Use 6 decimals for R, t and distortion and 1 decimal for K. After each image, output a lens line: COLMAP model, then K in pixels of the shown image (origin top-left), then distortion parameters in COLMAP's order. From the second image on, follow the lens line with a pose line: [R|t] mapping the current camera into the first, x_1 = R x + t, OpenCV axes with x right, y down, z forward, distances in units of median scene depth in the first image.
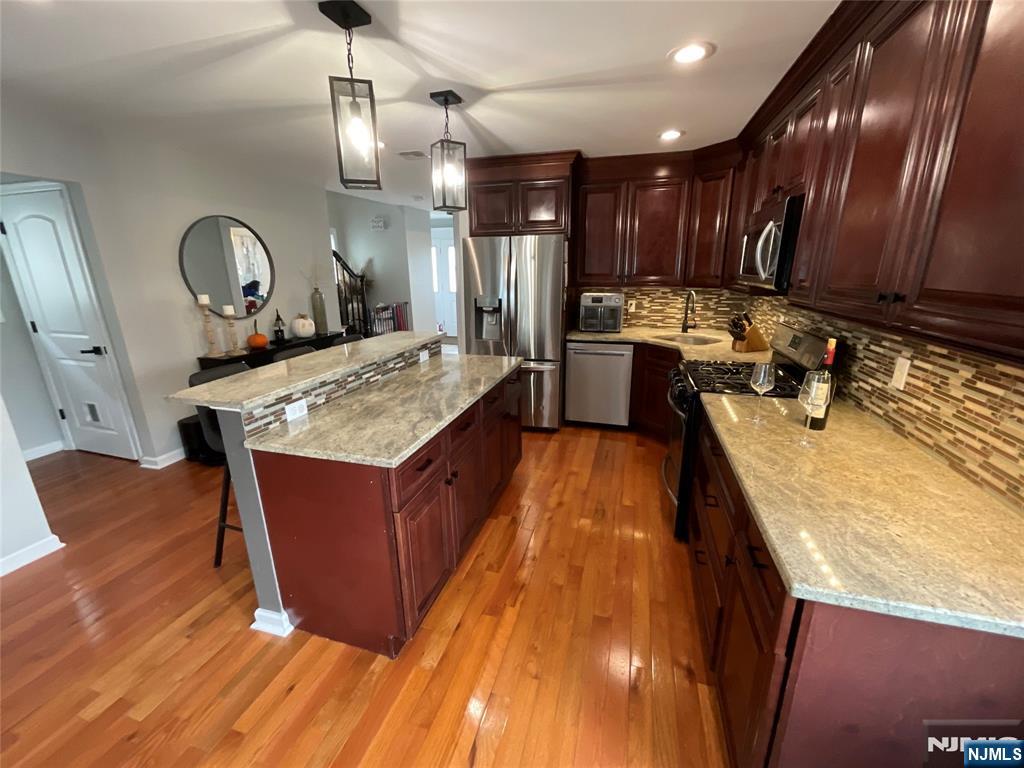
lens RADIAL K [[414.1, 0, 514.3], [0, 414.1, 384.0], [0, 0, 1]] dist [-0.001044, -0.000221]
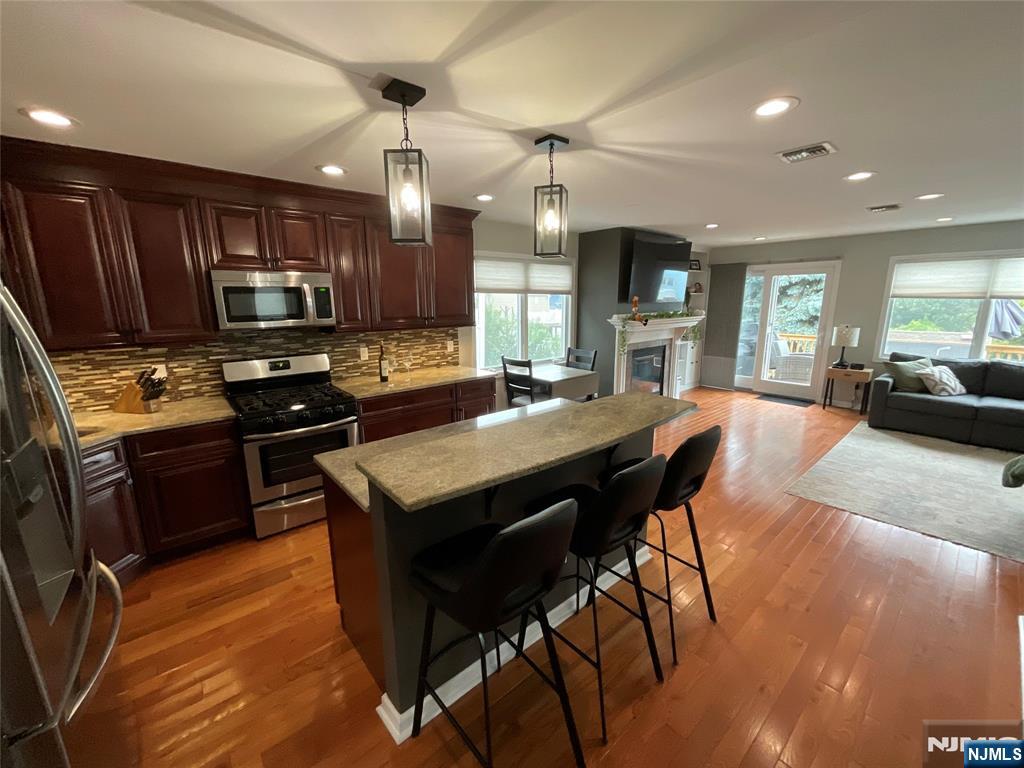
lens RADIAL K [[414.1, 0, 512.3], [0, 414.1, 385.6], [0, 0, 1]] dist [-0.001044, -0.000221]
pose [[-0.835858, -0.101725, 0.539437, -0.863583], [0.162434, 0.892841, 0.420060, -0.573319], [-0.524362, 0.438734, -0.729765, 1.865218]]
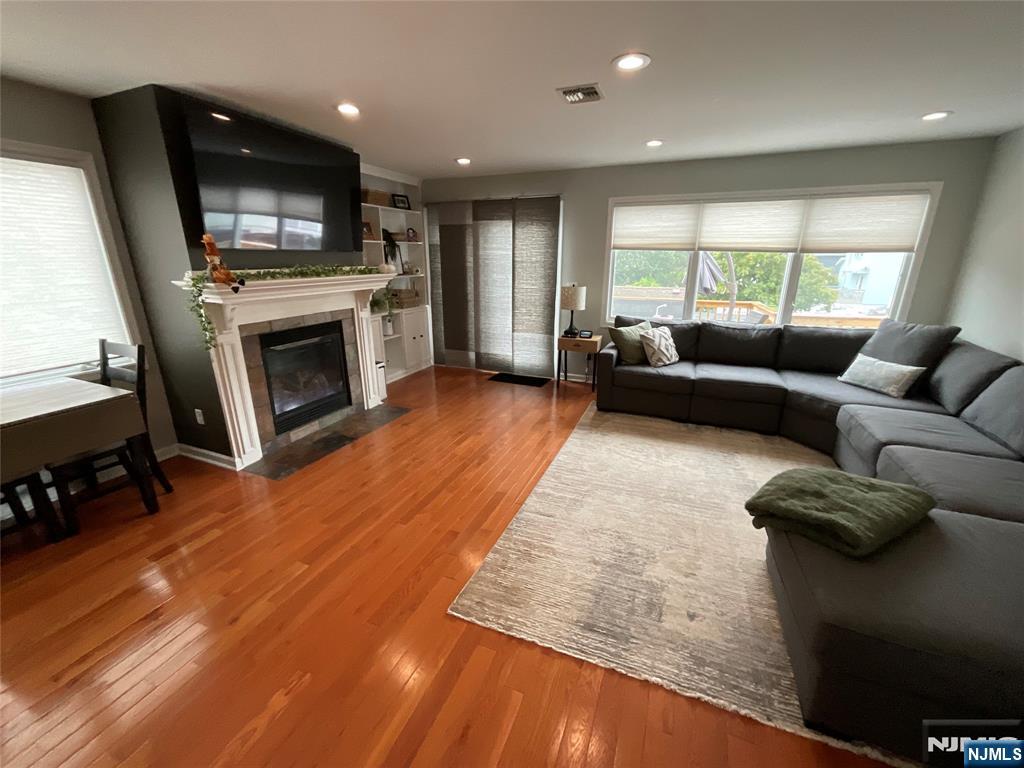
lens RADIAL K [[414.1, 0, 515.1], [0, 414.1, 384.7], [0, 0, 1]] dist [-0.001044, -0.000221]
pose [[-0.993853, -0.030733, 0.106359, -1.156134], [0.032170, 0.839076, 0.543062, -0.167070], [-0.105933, 0.543145, -0.832929, 0.664207]]
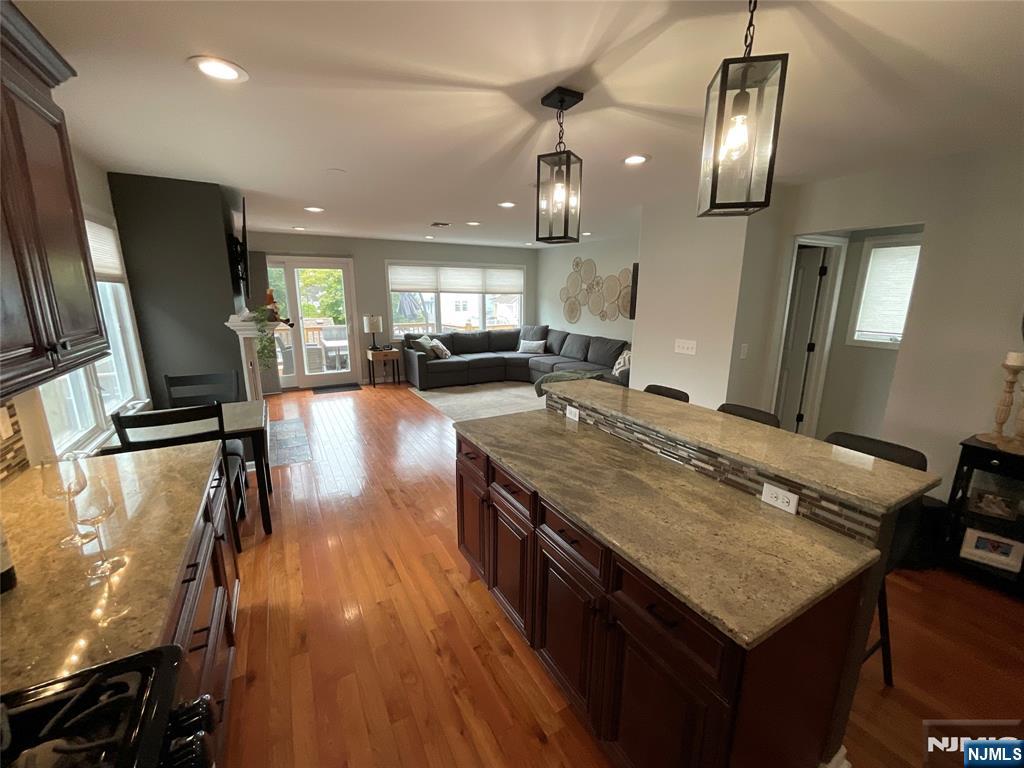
lens RADIAL K [[414.1, 0, 514.5], [0, 414.1, 386.4], [0, 0, 1]] dist [-0.001044, -0.000221]
pose [[-0.694483, 0.162971, -0.700809, 0.469131], [-0.200312, 0.891710, 0.405868, -0.463603], [0.691063, 0.422249, -0.586632, 1.443309]]
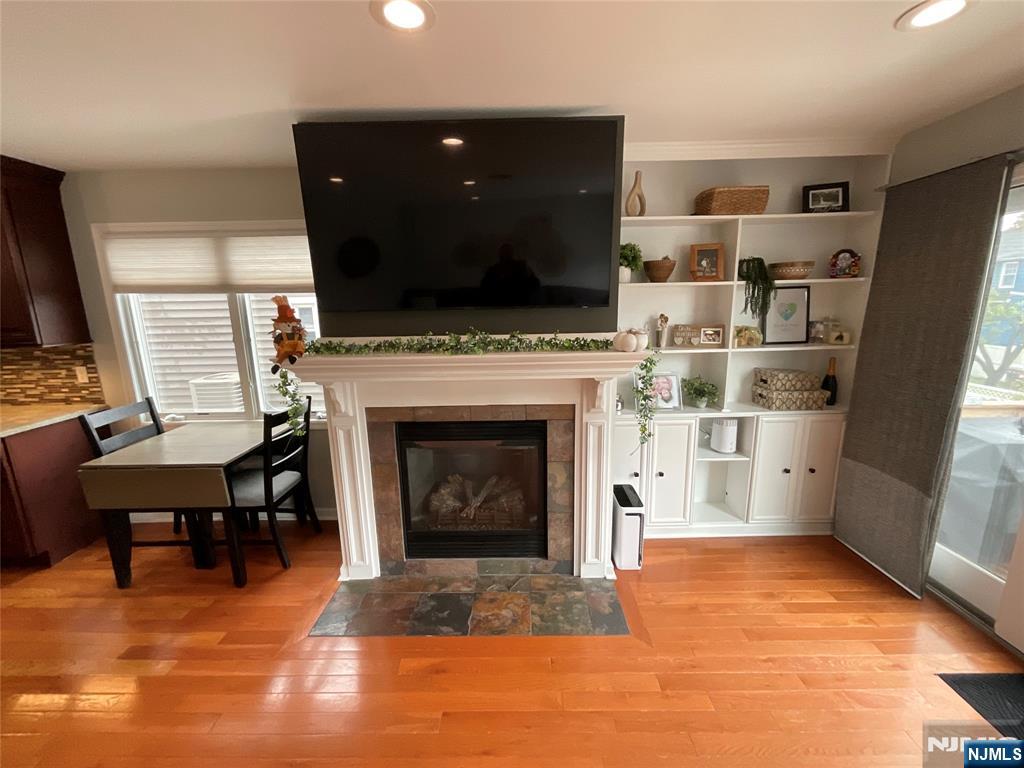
lens RADIAL K [[414.1, 0, 513.2], [0, 414.1, 385.9], [0, 0, 1]] dist [-0.001044, -0.000221]
pose [[-0.266996, -0.181900, 0.946375, -1.170374], [0.282094, 0.924258, 0.257235, 0.191202], [-0.921486, 0.335647, -0.195460, -0.728122]]
